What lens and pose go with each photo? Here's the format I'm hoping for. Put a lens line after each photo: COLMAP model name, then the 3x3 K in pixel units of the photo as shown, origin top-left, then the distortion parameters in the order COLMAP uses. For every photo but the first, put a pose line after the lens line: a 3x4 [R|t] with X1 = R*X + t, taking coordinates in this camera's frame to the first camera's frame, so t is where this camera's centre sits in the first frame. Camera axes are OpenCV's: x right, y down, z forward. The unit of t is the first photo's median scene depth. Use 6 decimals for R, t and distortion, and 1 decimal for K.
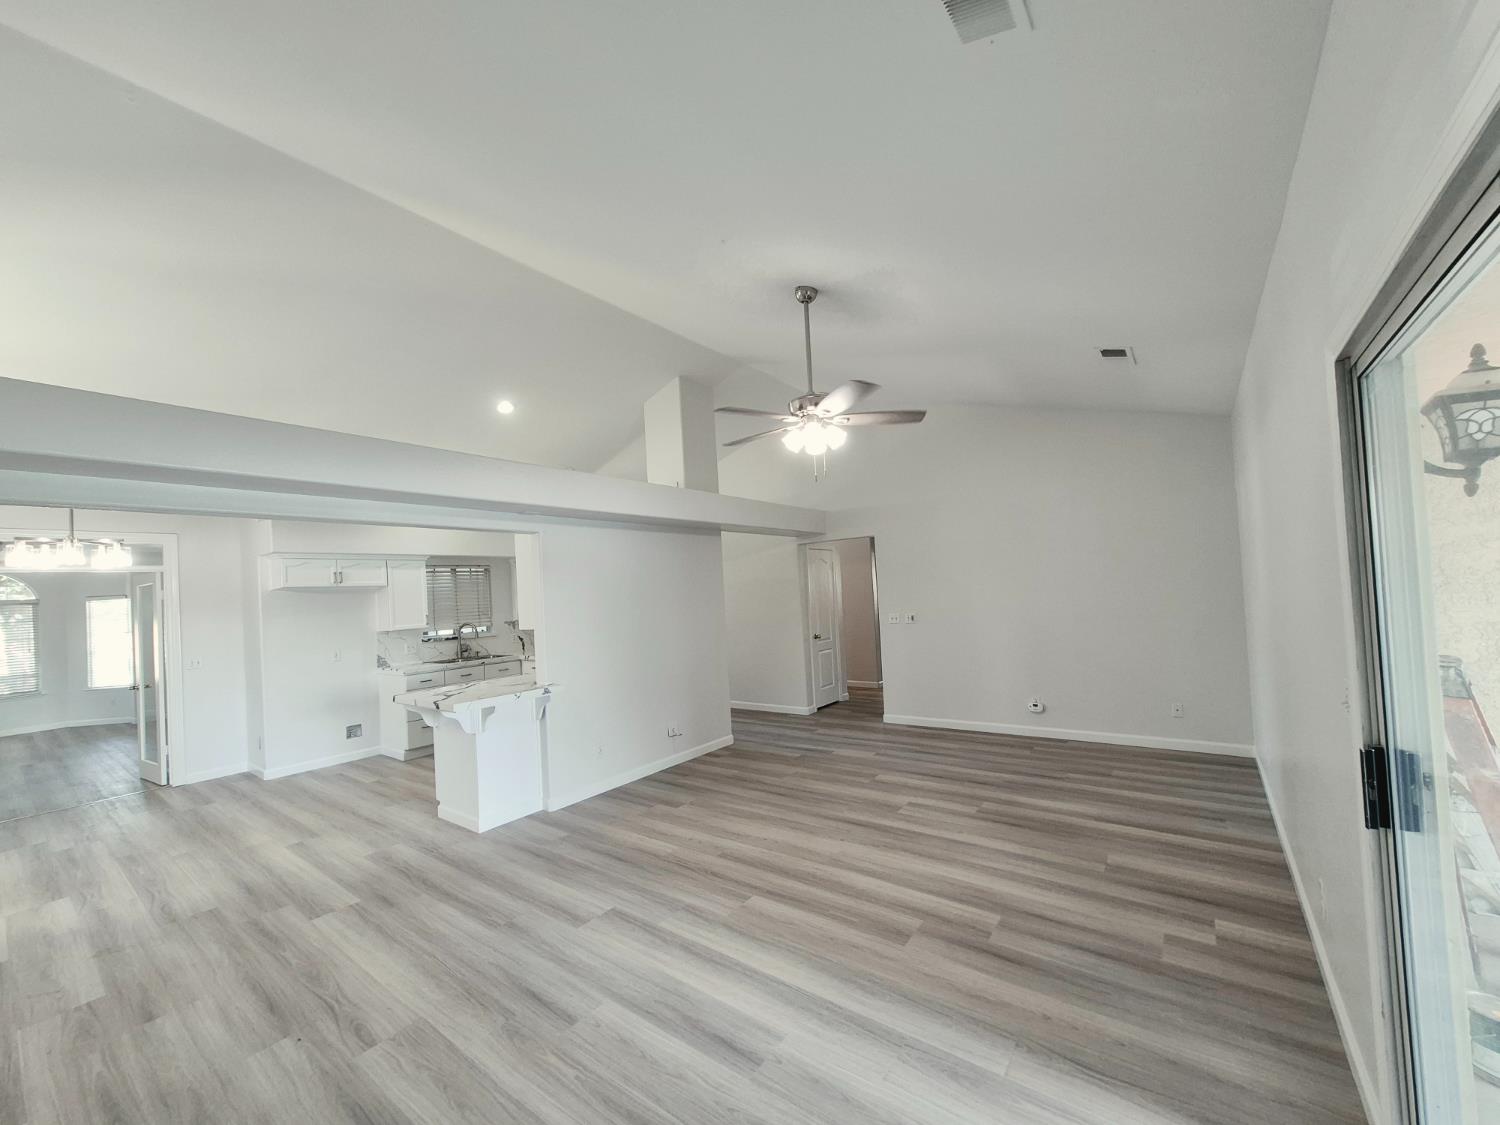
lens RADIAL K [[587.9, 0, 739.5], [0, 587.9, 580.3], [0, 0, 1]] dist [0.006113, -0.000330]
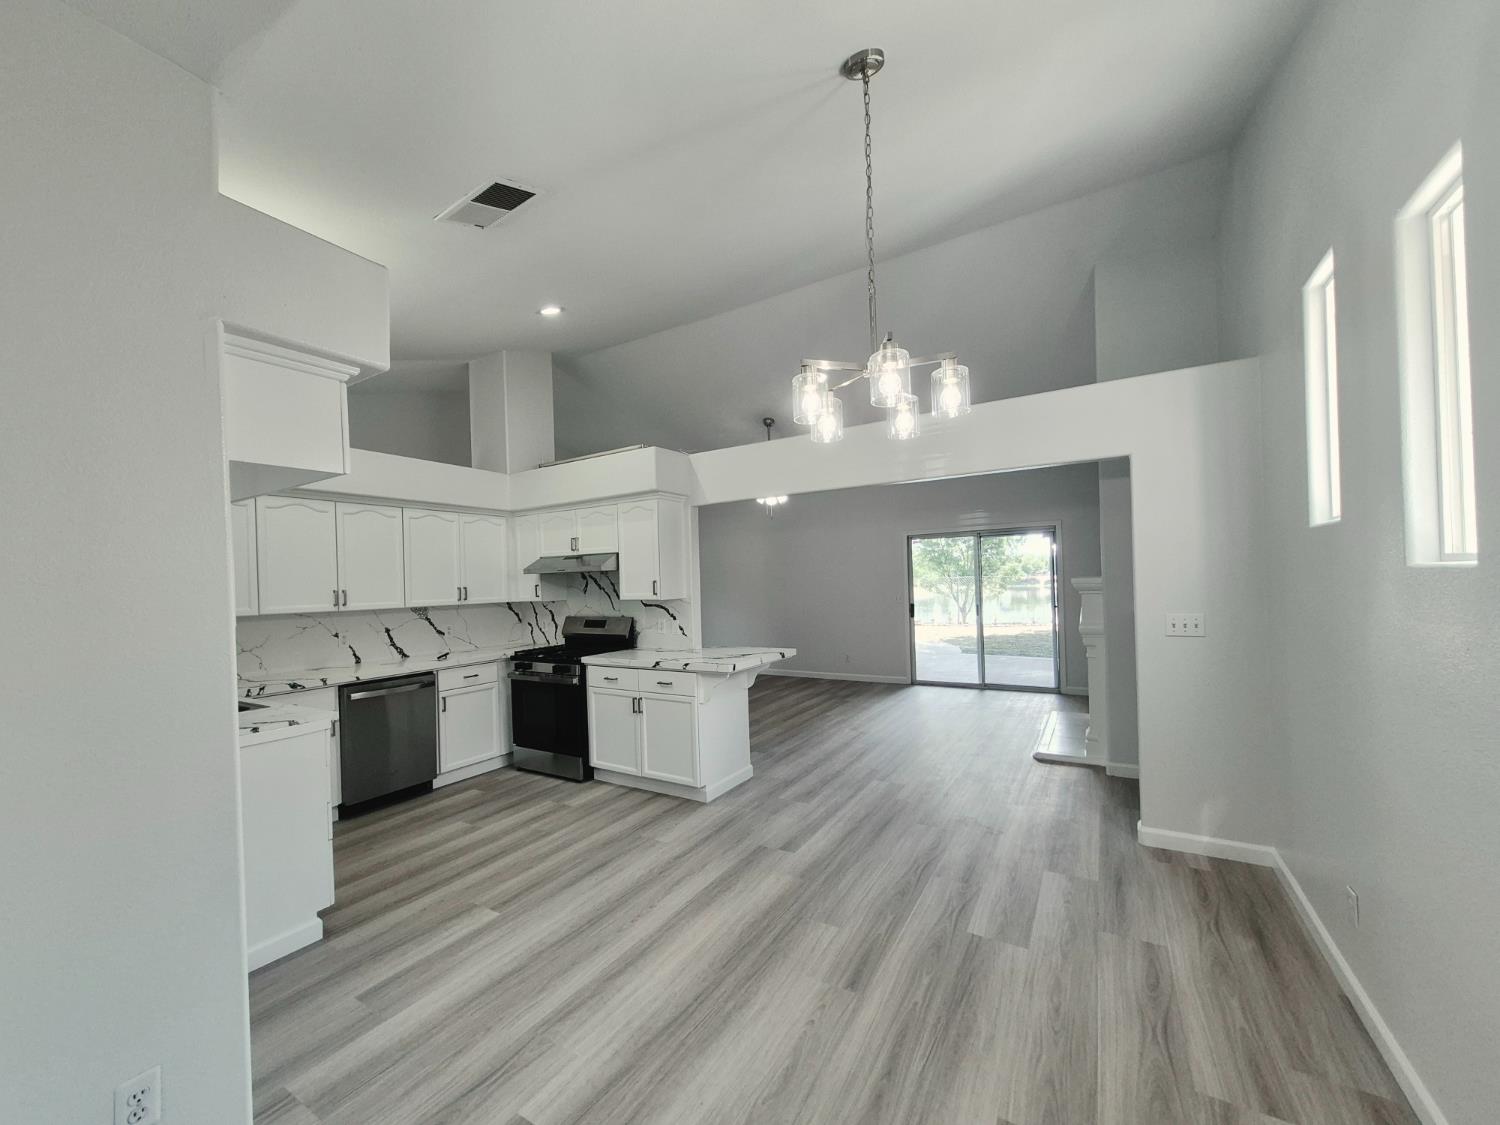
lens RADIAL K [[587.9, 0, 739.5], [0, 587.9, 580.3], [0, 0, 1]] dist [0.006113, -0.000330]
pose [[-0.103235, 0.058633, 0.992927, -1.209905], [0.017442, 0.998214, -0.057132, 0.100638], [-0.994504, 0.011421, -0.104073, 0.887433]]
